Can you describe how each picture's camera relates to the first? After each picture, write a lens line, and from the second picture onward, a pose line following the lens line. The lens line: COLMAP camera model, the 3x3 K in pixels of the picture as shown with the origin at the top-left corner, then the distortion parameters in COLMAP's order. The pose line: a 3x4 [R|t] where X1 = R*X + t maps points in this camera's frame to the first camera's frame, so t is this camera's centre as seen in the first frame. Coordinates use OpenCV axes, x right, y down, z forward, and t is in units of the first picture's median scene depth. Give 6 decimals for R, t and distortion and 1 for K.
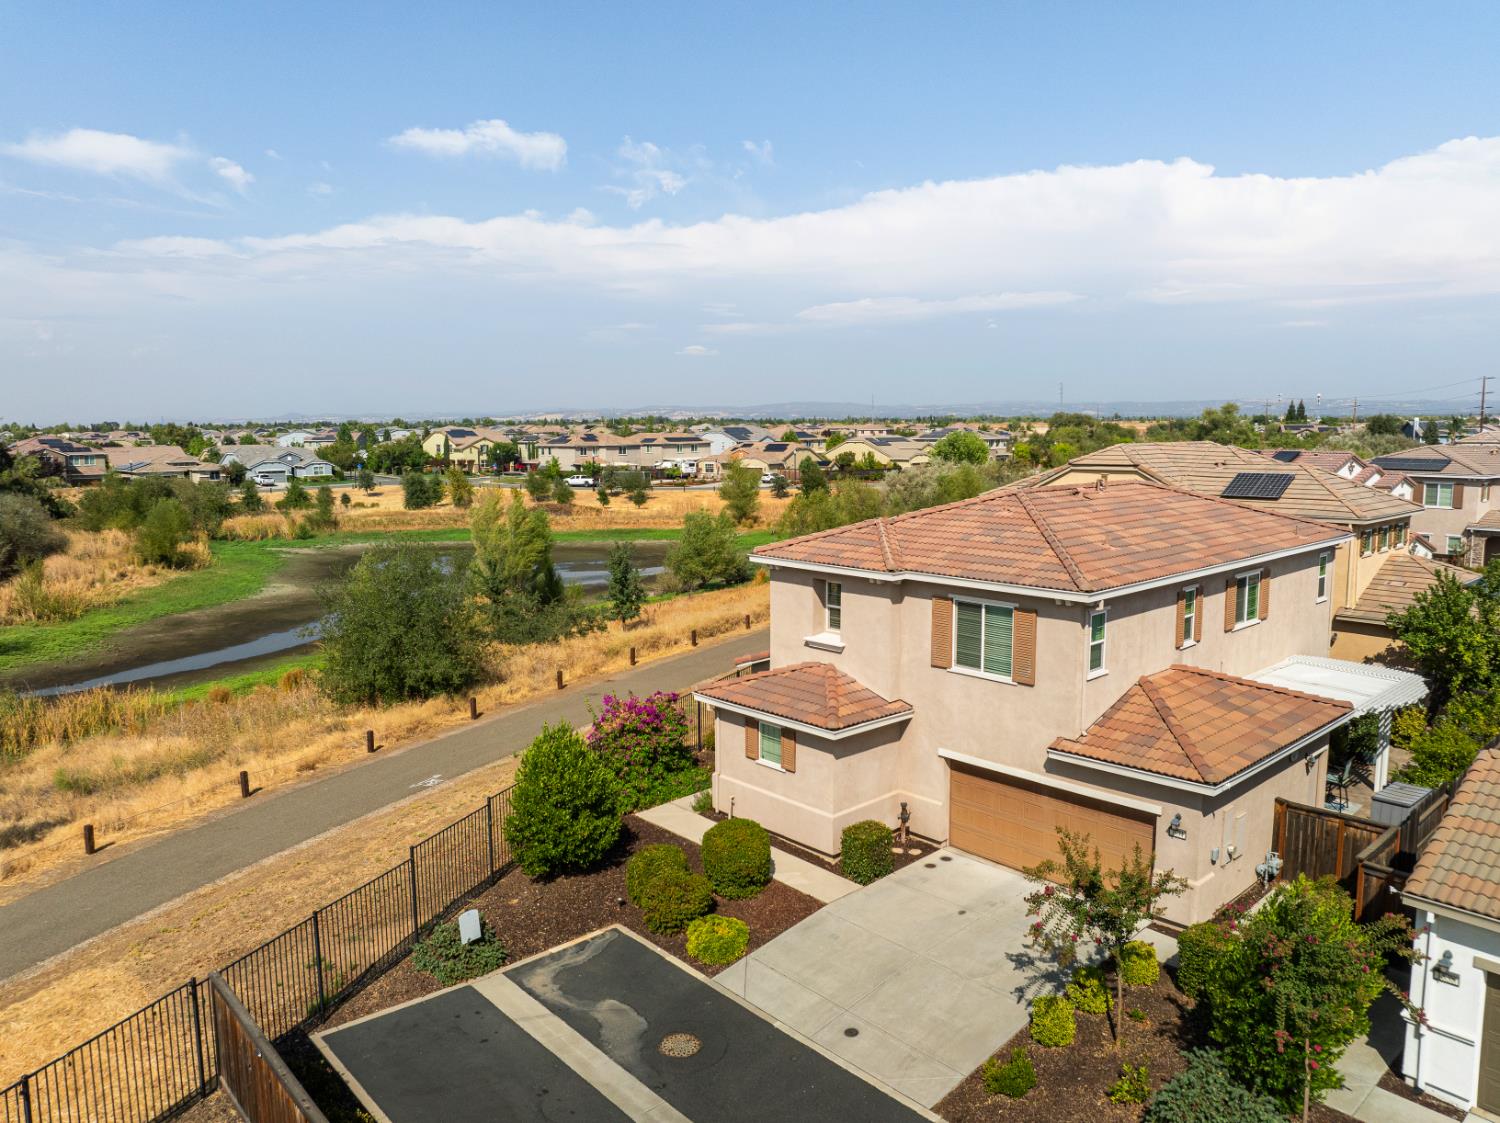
lens RADIAL K [[1052.7, 0, 748.7], [0, 1052.7, 560.3], [0, 0, 1]] dist [-0.044257, 0.007281]
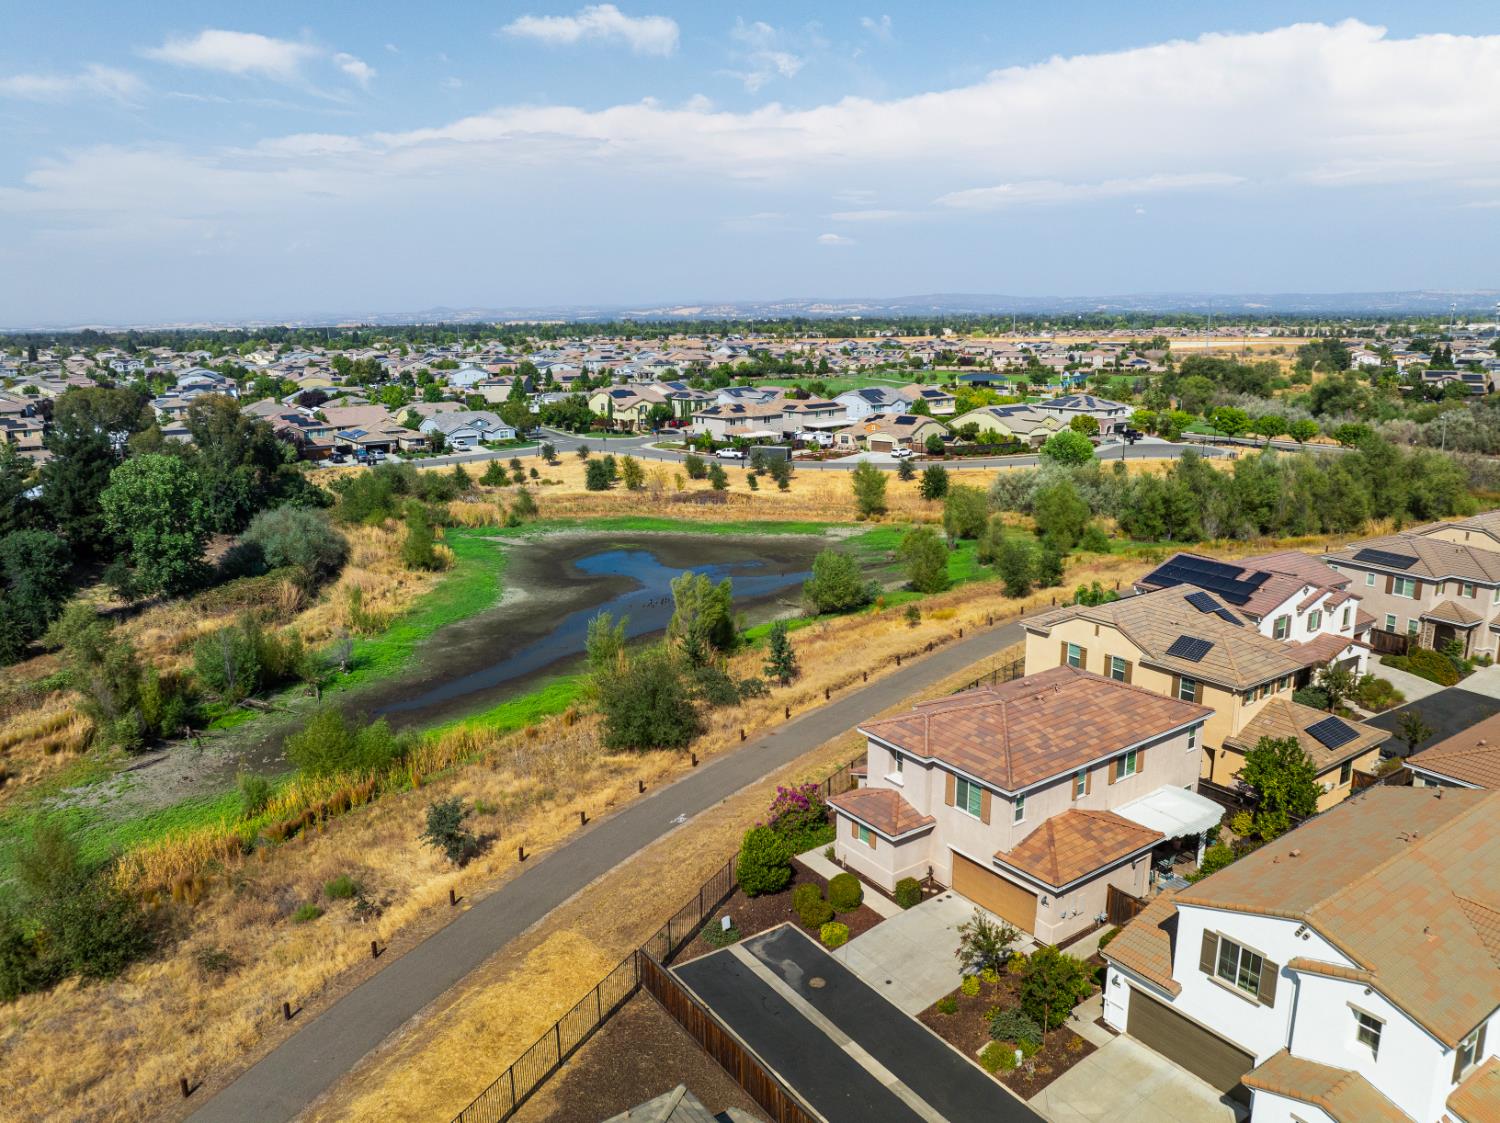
lens RADIAL K [[1052.7, 0, 748.7], [0, 1052.7, 560.3], [0, 0, 1]] dist [-0.044257, 0.007281]
pose [[0.991695, 0.025936, -0.125970, 0.039342], [-0.013230, 0.994831, 0.100677, -0.523584], [0.127930, -0.098174, 0.986912, -0.919893]]
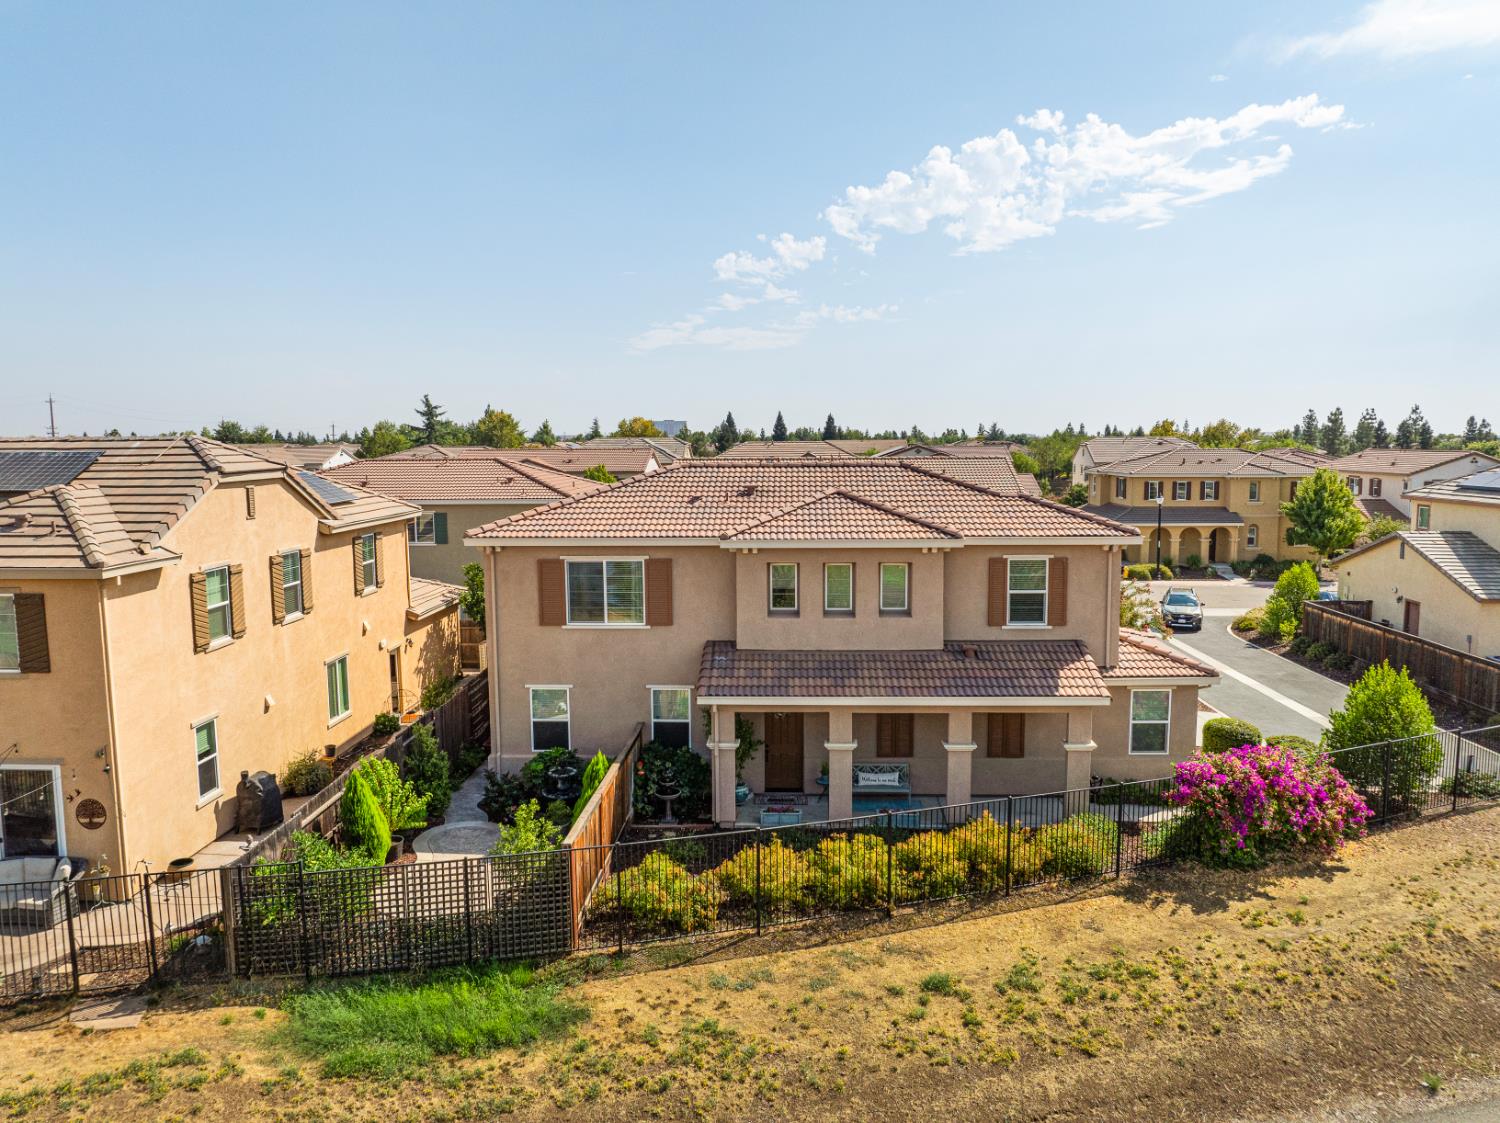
lens RADIAL K [[1052.7, 0, 748.7], [0, 1052.7, 560.3], [0, 0, 1]] dist [-0.044257, 0.007281]
pose [[-0.706442, -0.065824, 0.704704, -0.411768], [0.104358, 0.975096, 0.195696, -0.204771], [-0.700036, 0.211789, -0.681979, 1.943355]]
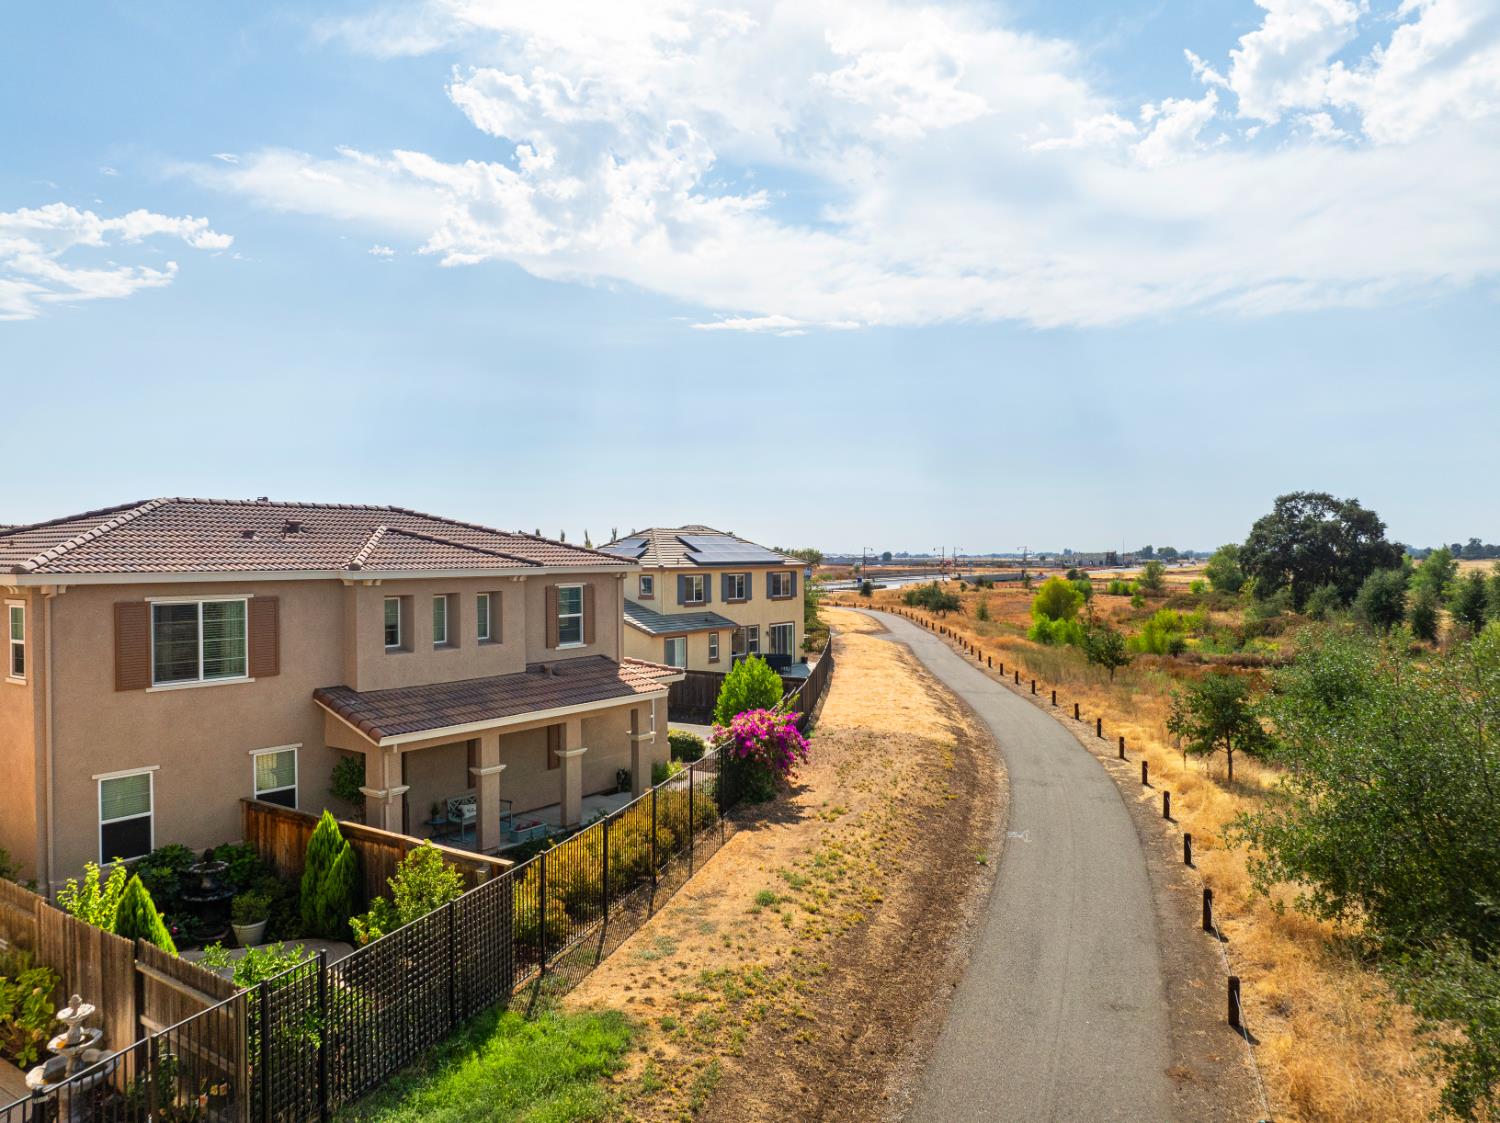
lens RADIAL K [[1052.7, 0, 748.7], [0, 1052.7, 560.3], [0, 0, 1]] dist [-0.044257, 0.007281]
pose [[-0.976809, 0.011192, -0.213819, 0.136088], [-0.018326, 0.990598, 0.135572, -0.172060], [0.213326, 0.136346, -0.967420, 2.214073]]
